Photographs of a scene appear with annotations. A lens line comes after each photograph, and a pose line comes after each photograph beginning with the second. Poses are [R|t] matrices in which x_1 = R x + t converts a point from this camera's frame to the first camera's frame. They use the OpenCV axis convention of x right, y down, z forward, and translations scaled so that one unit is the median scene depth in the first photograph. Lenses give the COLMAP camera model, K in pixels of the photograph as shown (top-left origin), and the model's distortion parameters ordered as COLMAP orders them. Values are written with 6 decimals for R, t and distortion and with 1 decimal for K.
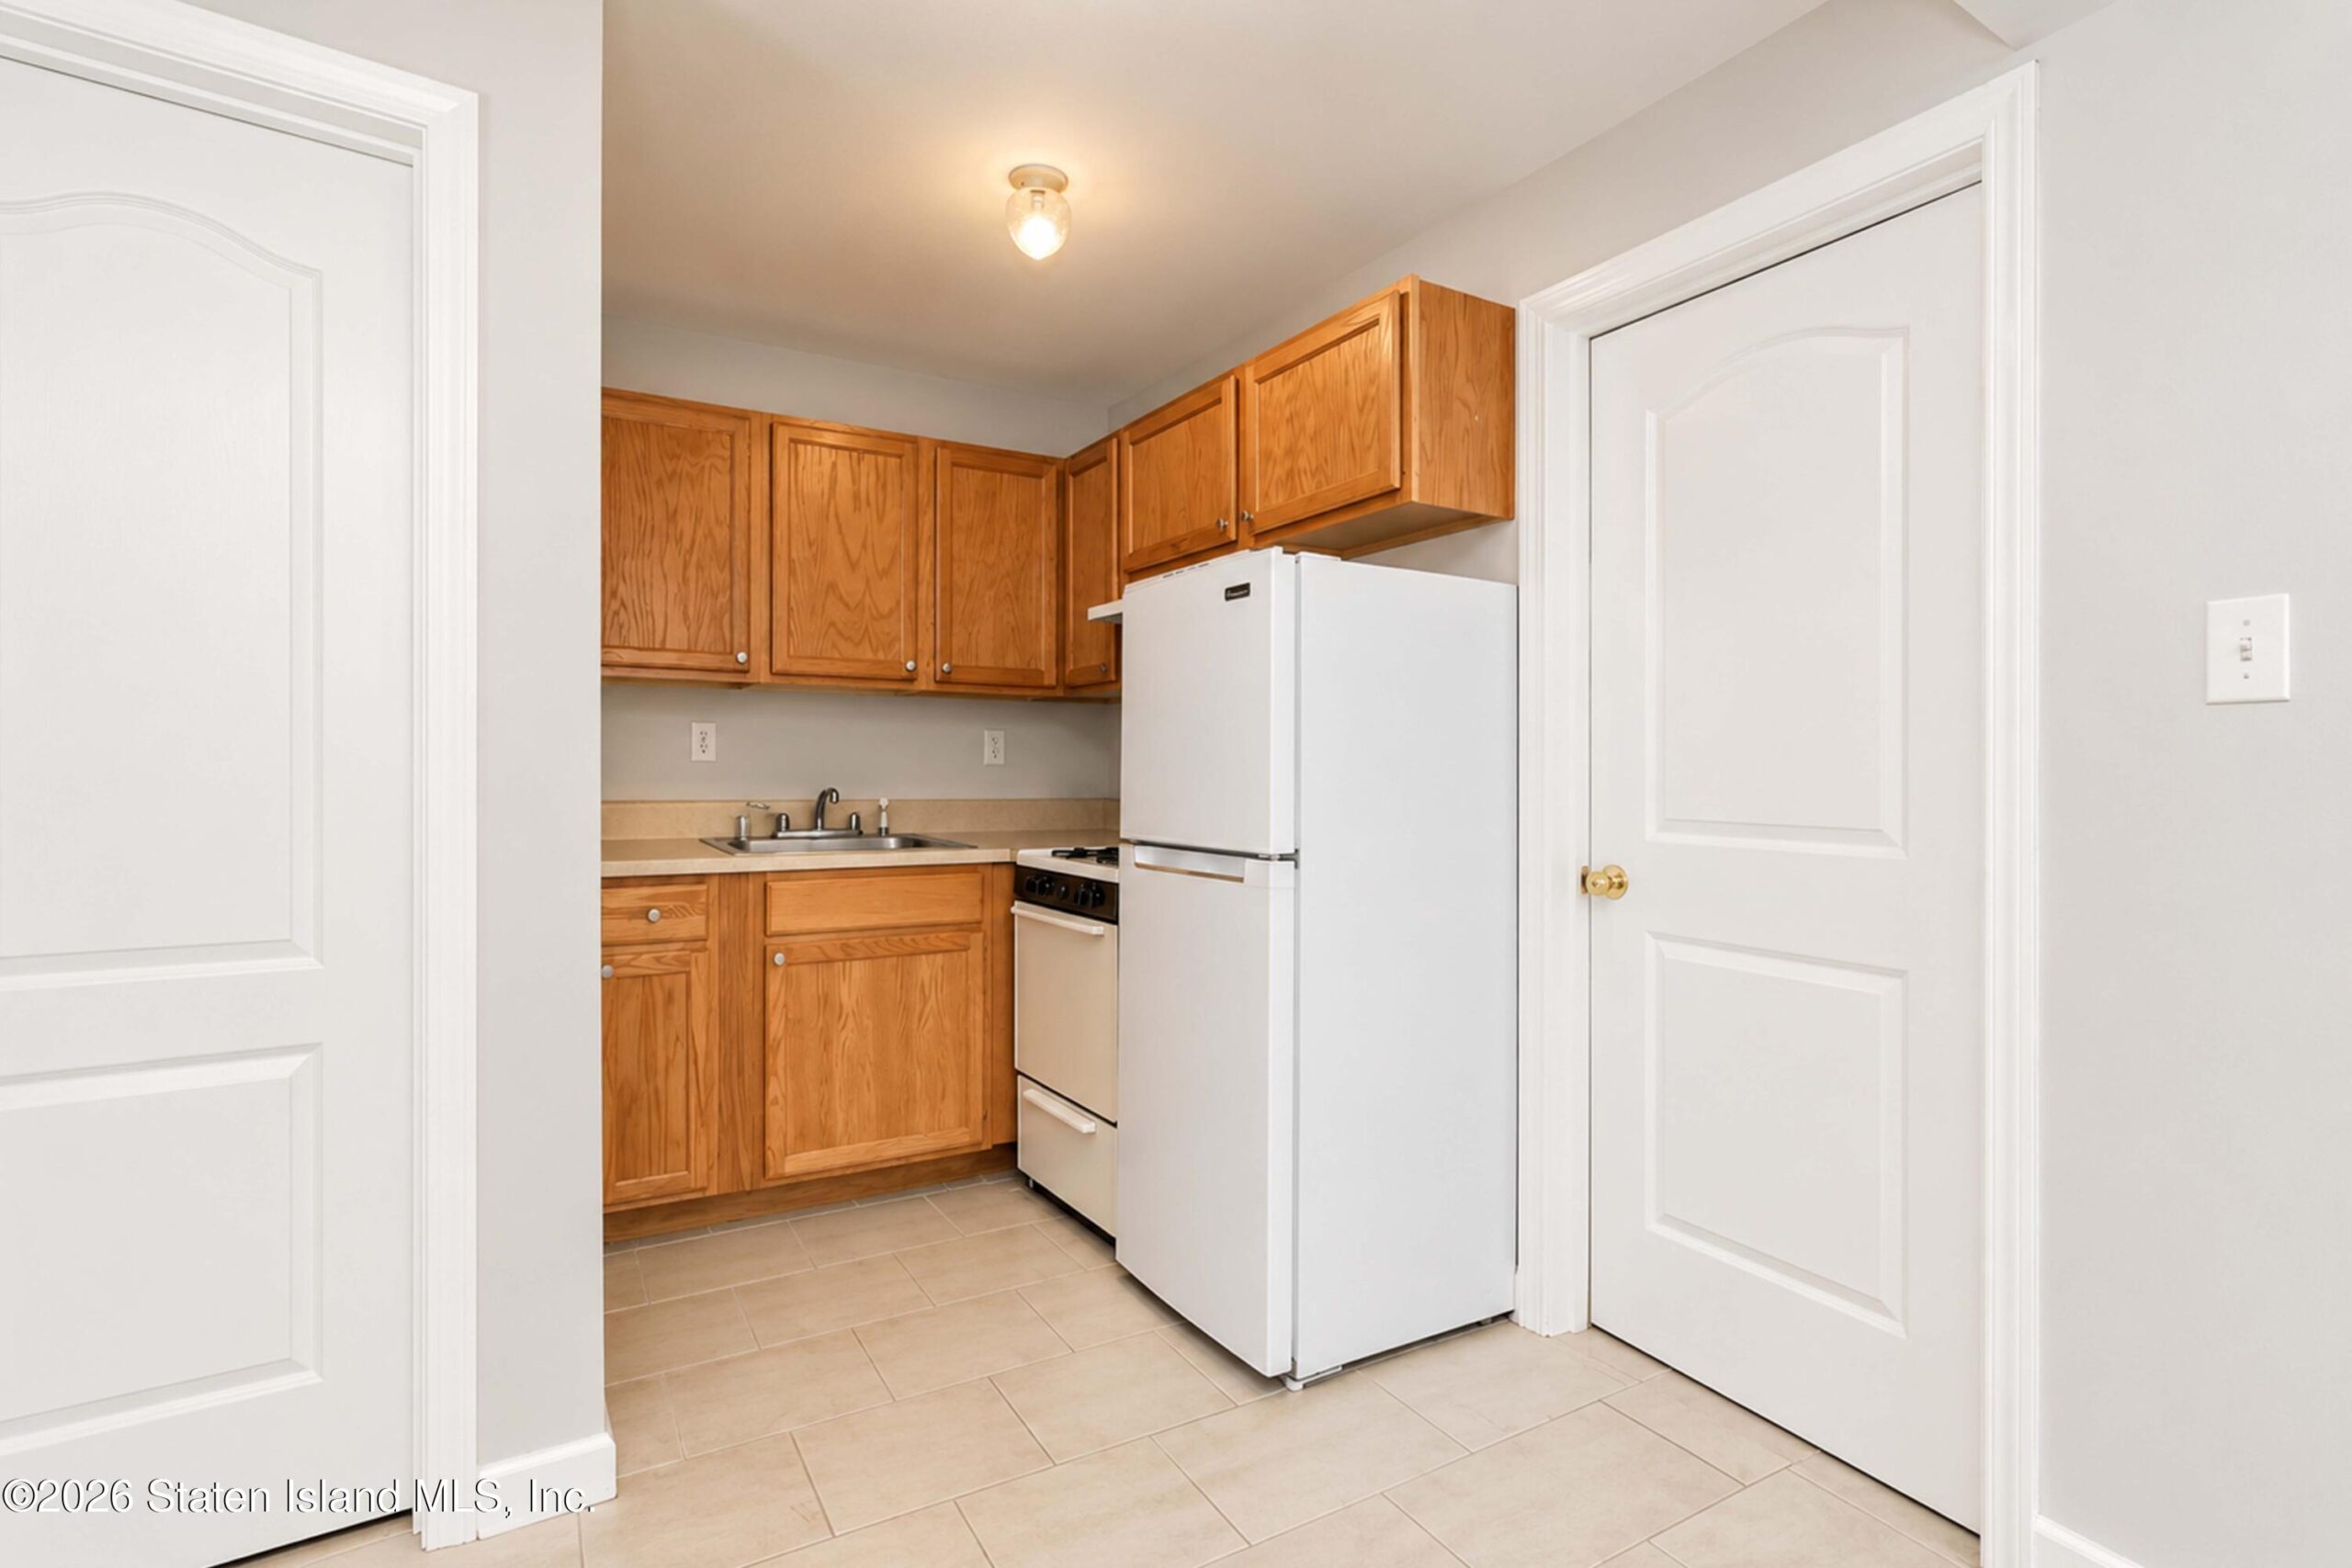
lens RADIAL K [[1050.7, 0, 1169.4], [0, 1050.7, 768.0], [0, 0, 1]] dist [-0.000763, -0.000121]
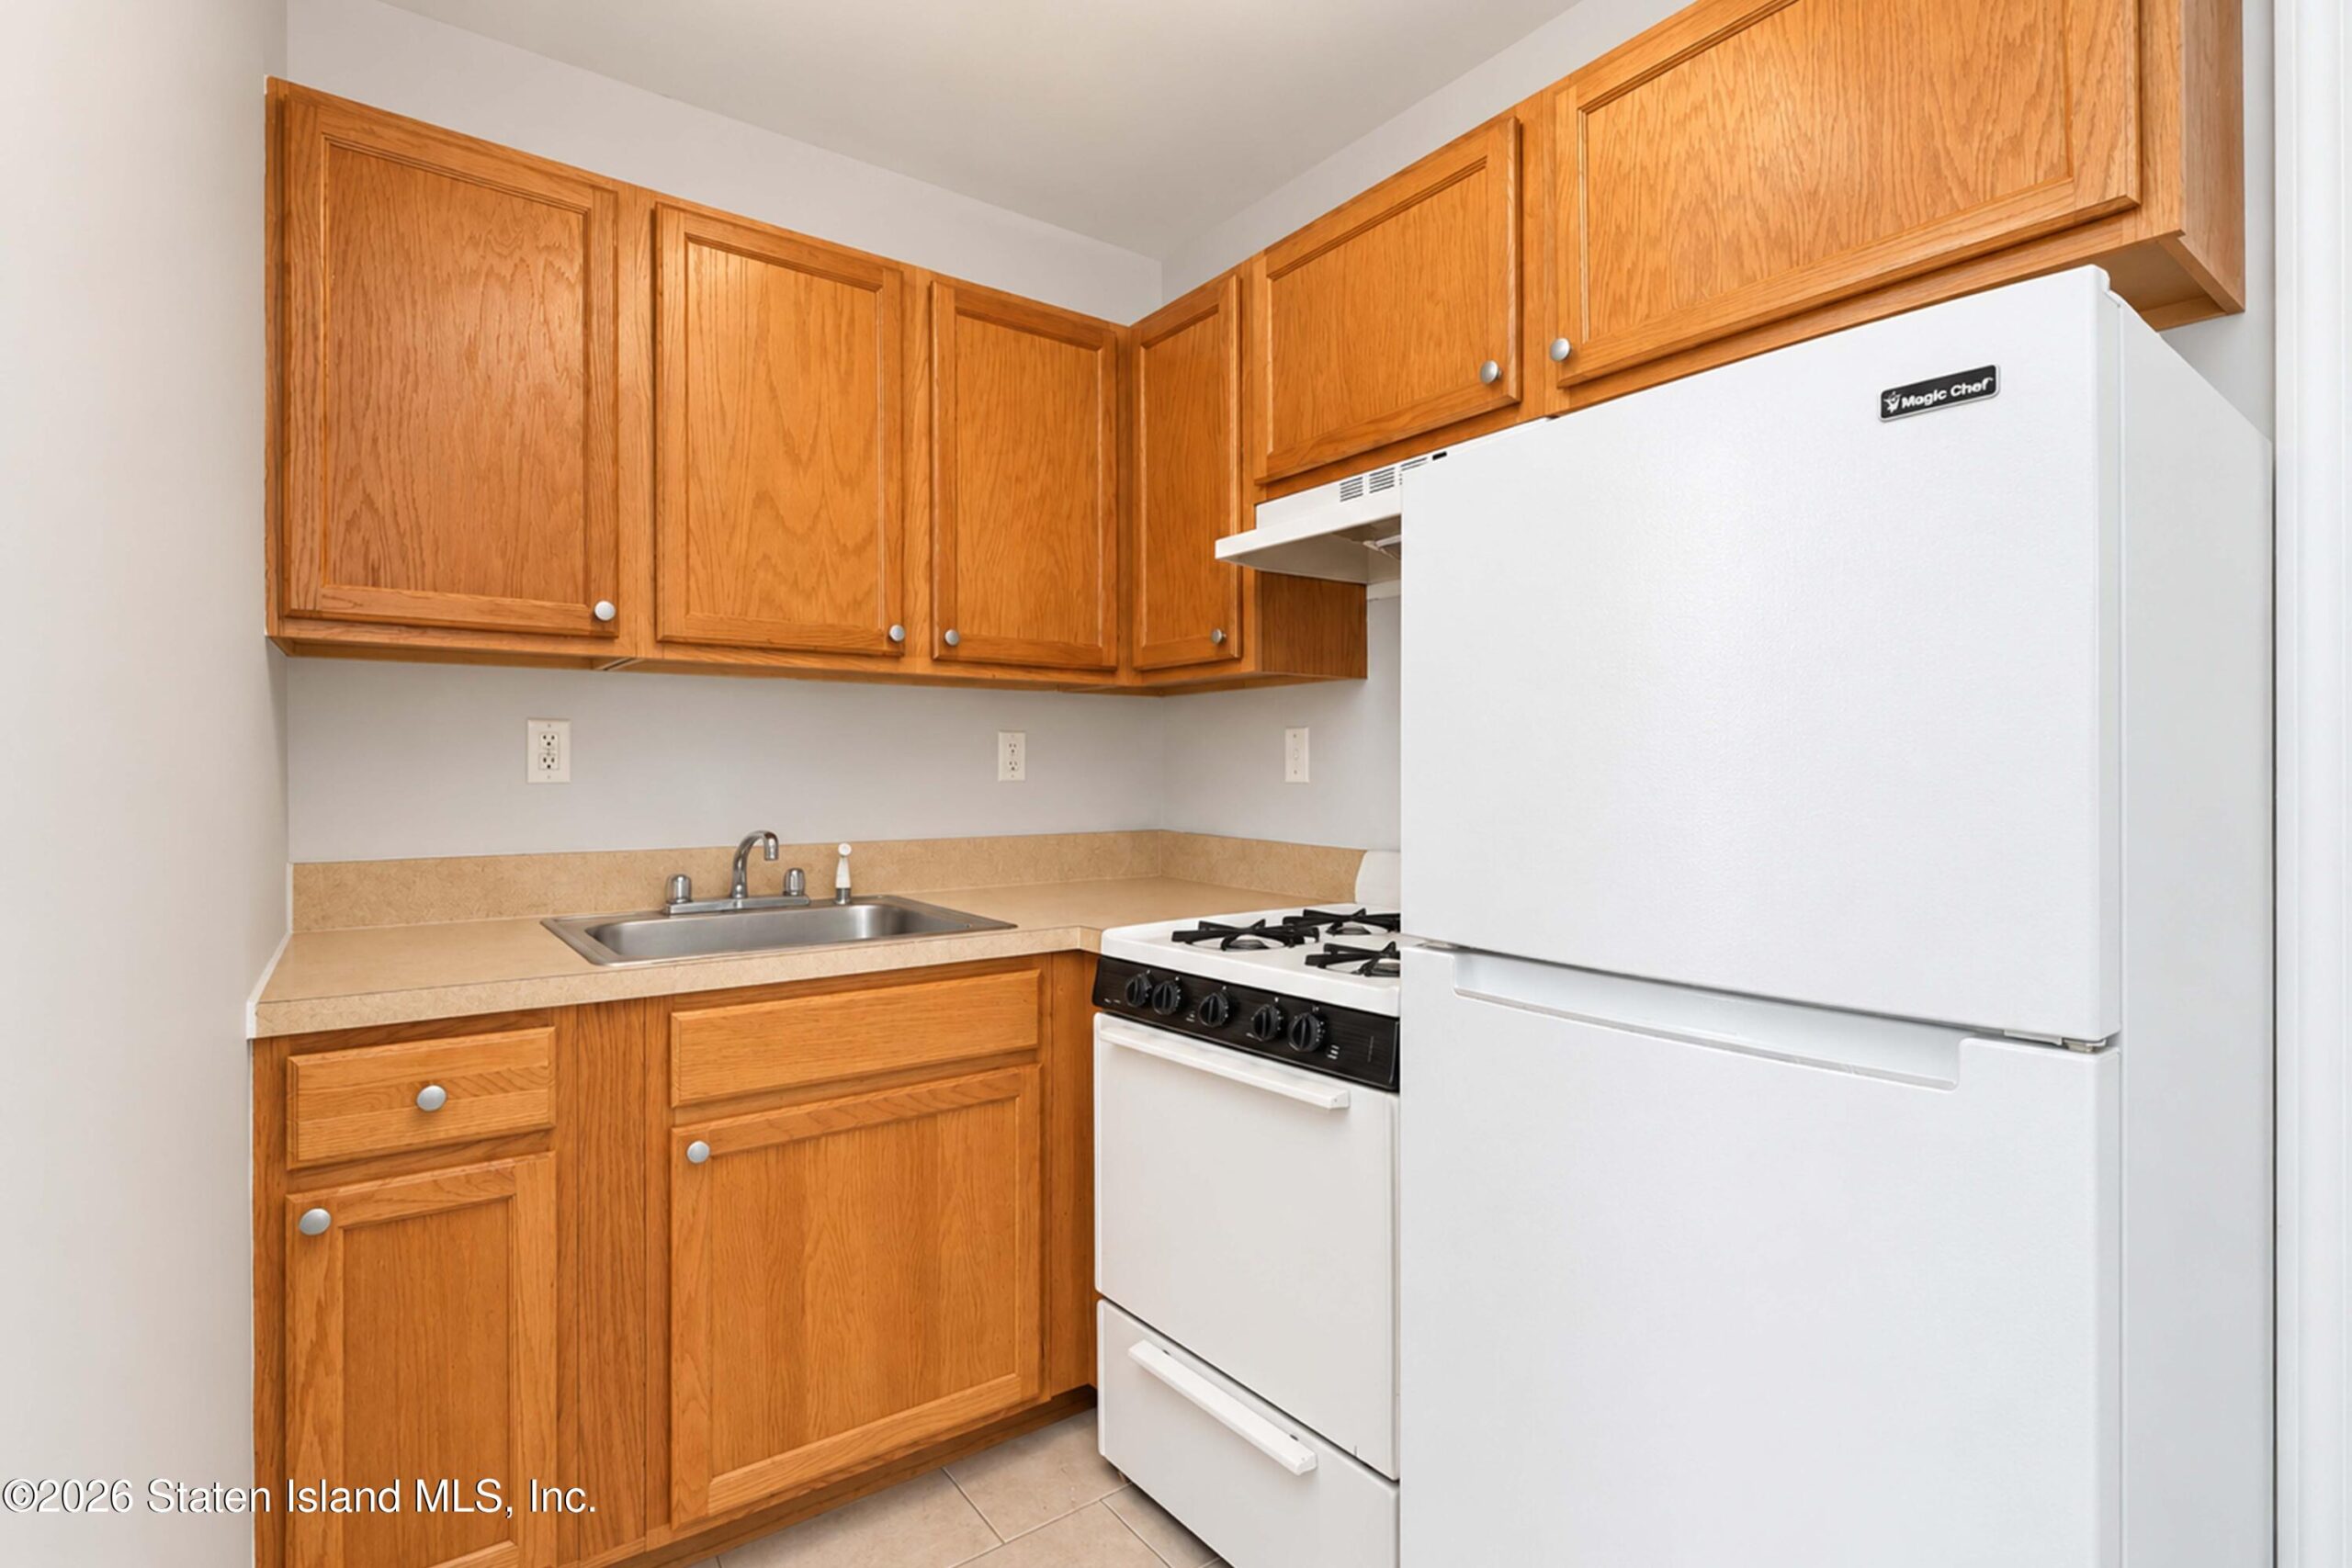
lens RADIAL K [[984.9, 0, 1176.0], [0, 984.9, 784.0], [0, 0, 1]] dist [-0.000063, -0.000116]
pose [[0.985263, -0.011594, 0.170654, -0.192048], [0.010673, 0.999923, 0.006315, -0.009773], [-0.170714, -0.004401, 0.985311, 0.413029]]
